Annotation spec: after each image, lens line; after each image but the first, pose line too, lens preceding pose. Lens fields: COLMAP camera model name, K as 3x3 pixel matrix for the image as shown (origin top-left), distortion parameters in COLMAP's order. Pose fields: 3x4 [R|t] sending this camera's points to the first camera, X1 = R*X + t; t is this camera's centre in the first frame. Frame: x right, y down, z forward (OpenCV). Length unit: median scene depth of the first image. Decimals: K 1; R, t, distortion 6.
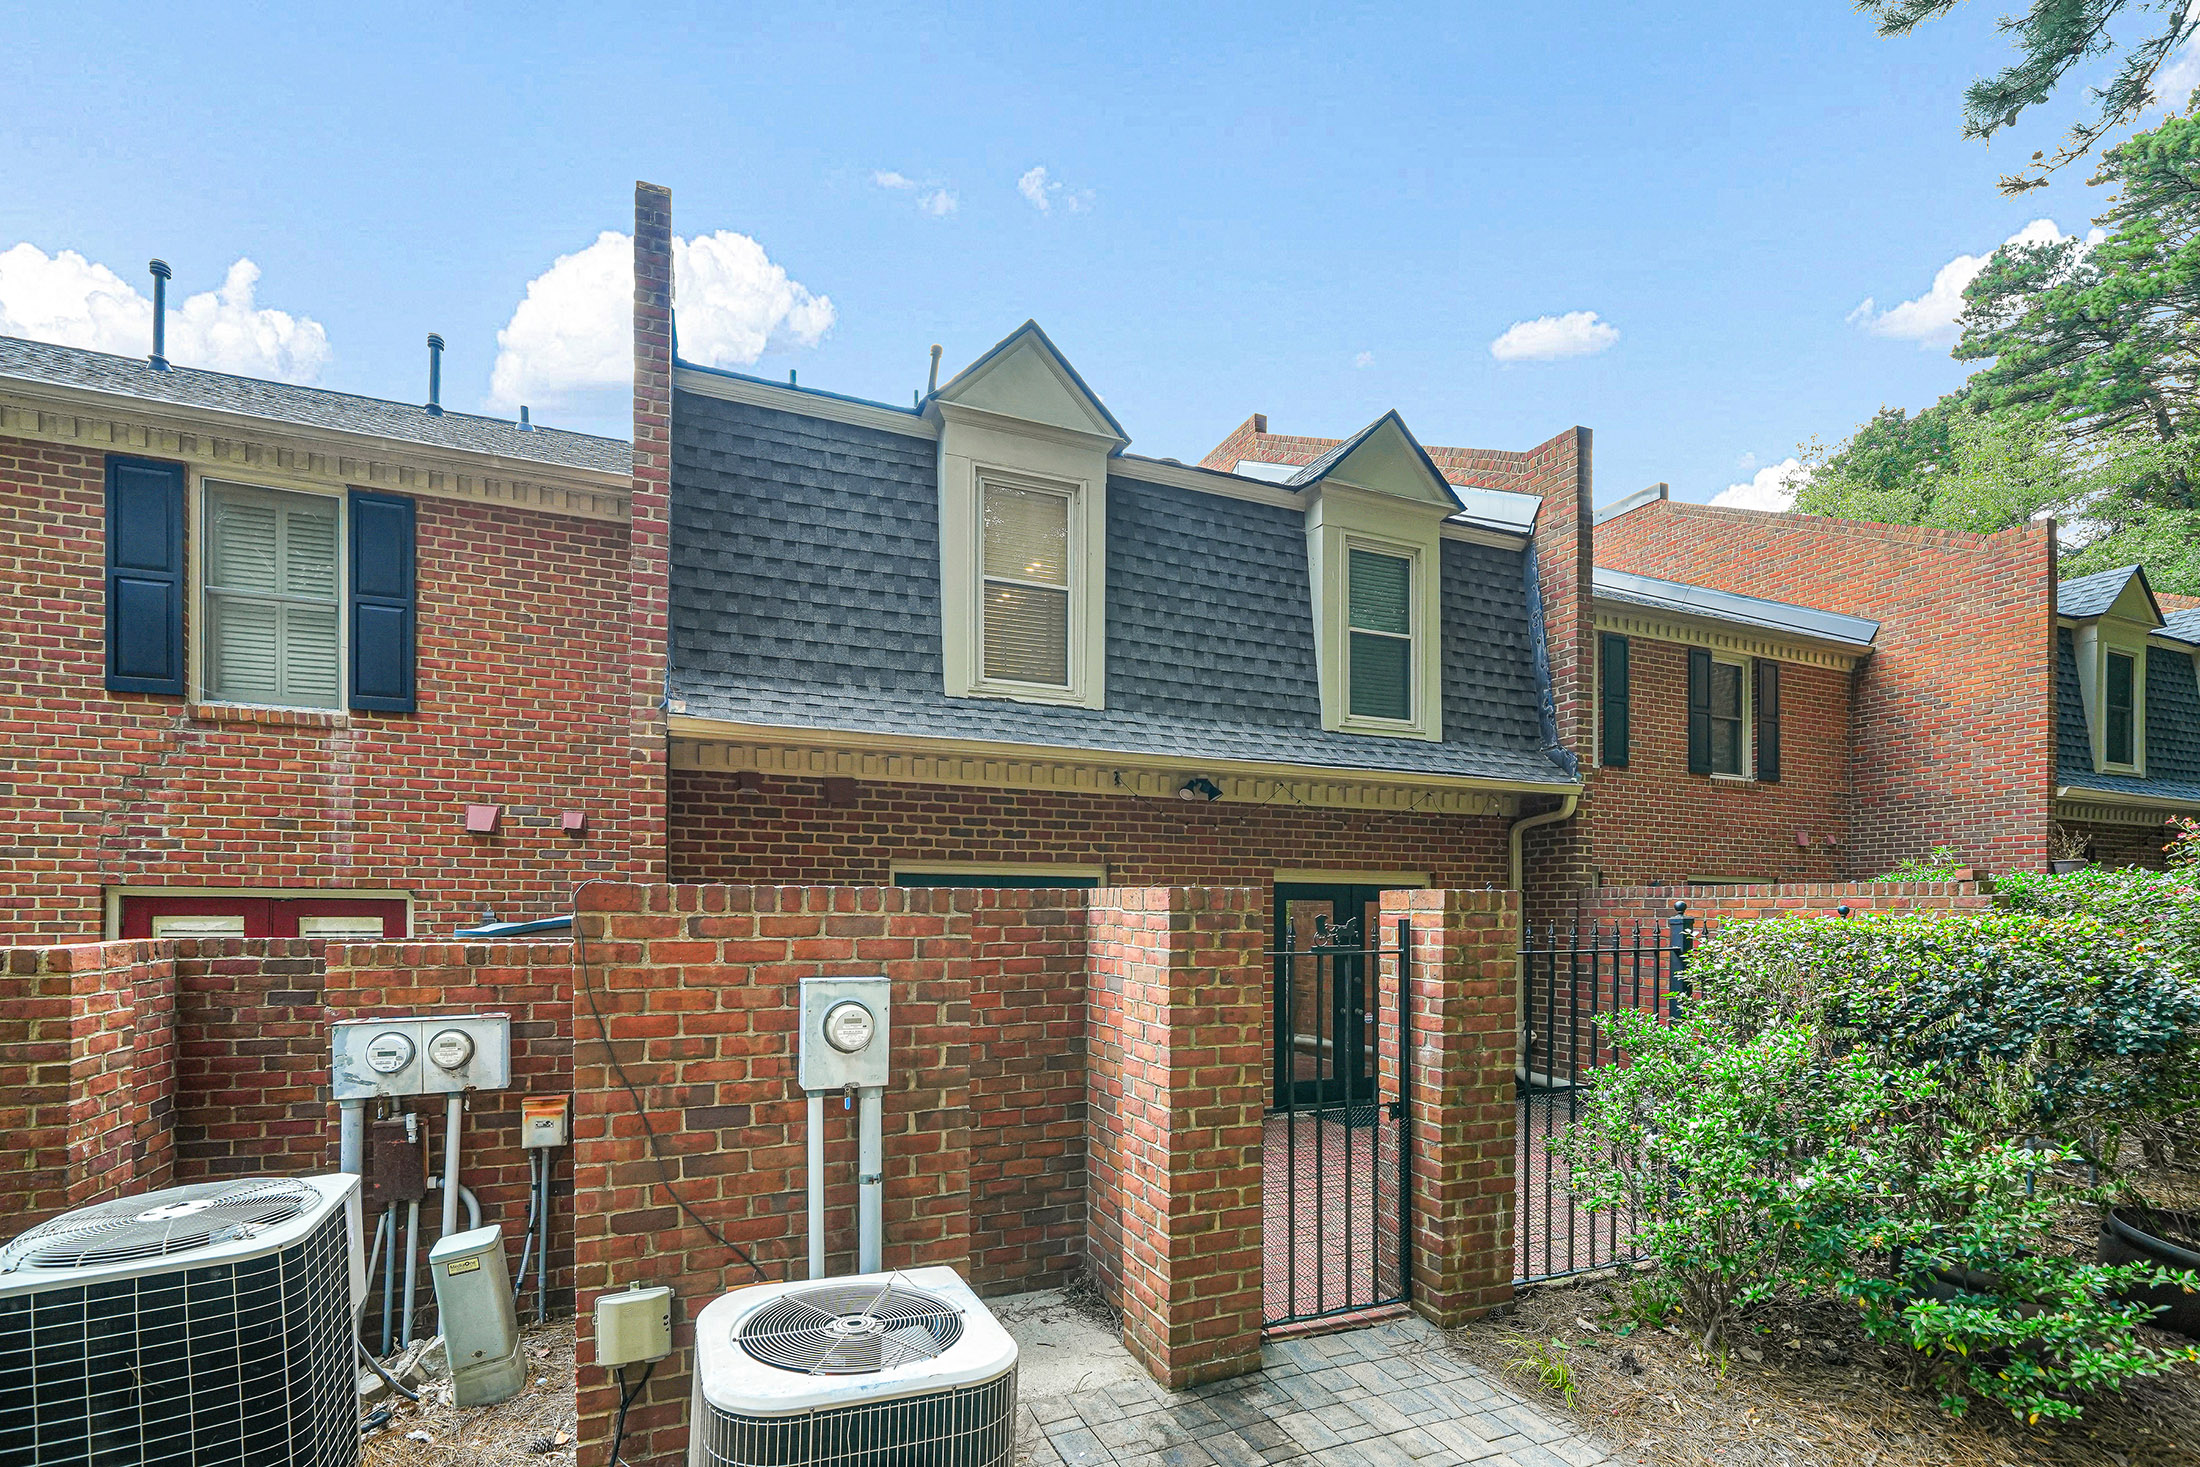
lens RADIAL K [[949.3, 0, 1133.9], [0, 949.3, 783.9], [0, 0, 1]] dist [0.000134, 0.002759]
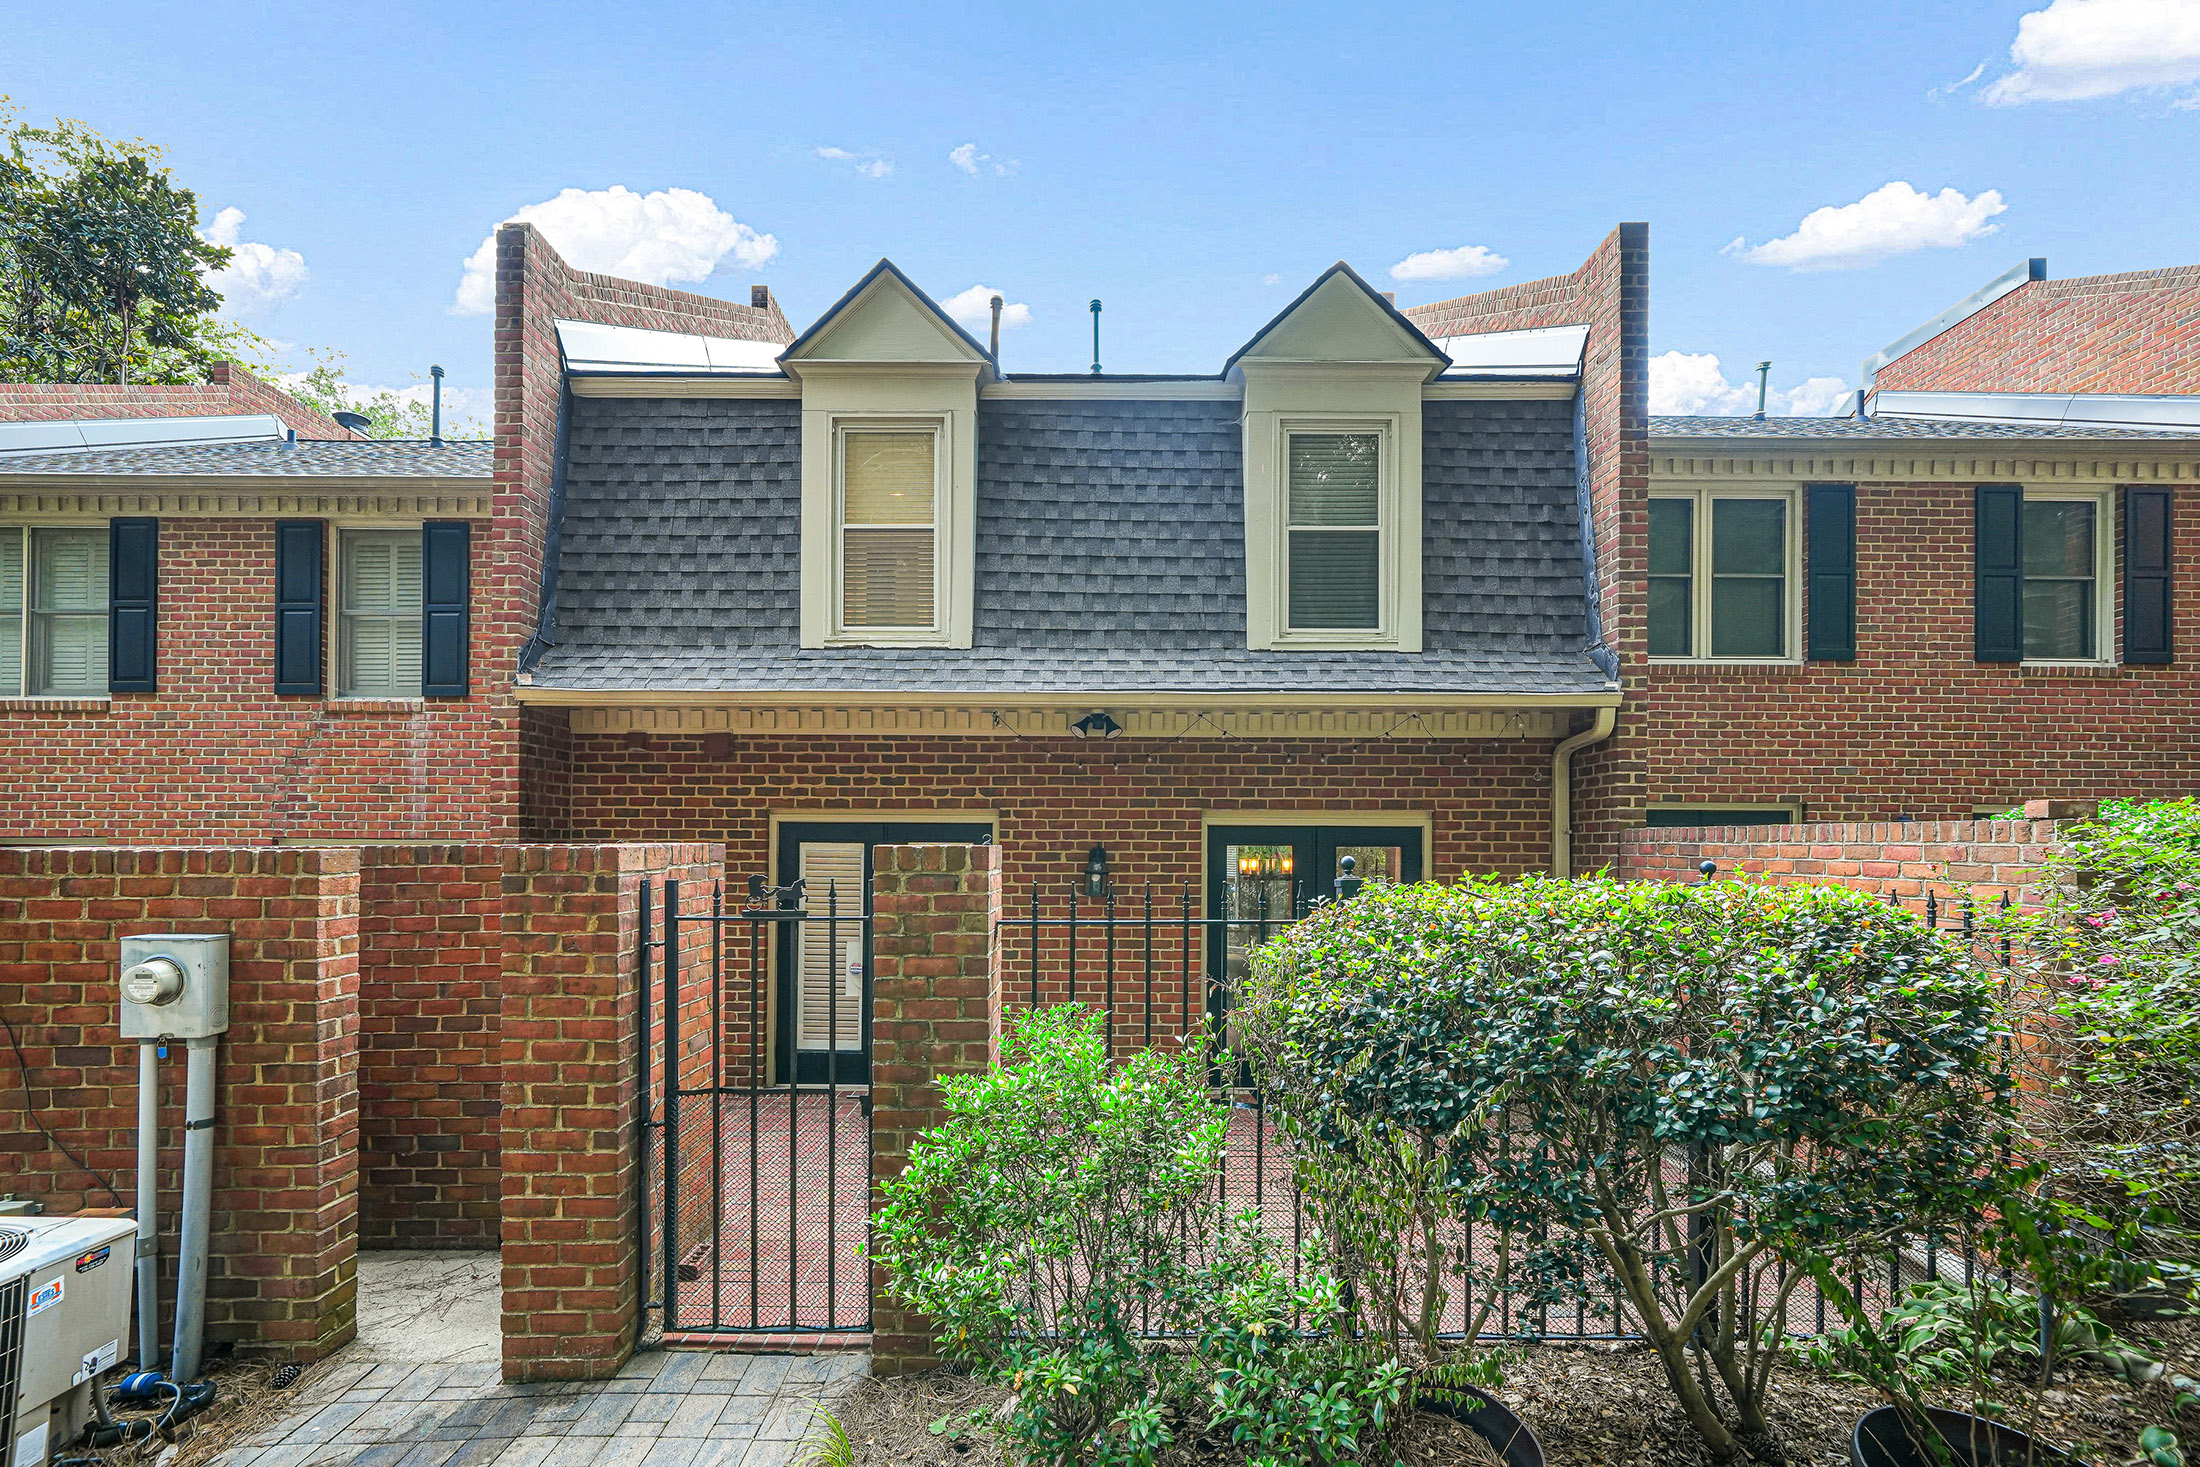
lens RADIAL K [[949.3, 0, 1137.4], [0, 949.3, 724.6], [0, 0, 1]] dist [0.000134, 0.002759]
pose [[0.924372, -0.049380, -0.378284, 0.520043], [0.051650, 0.998657, -0.004150, 0.012240], [0.377981, -0.015702, 0.925680, 0.192170]]
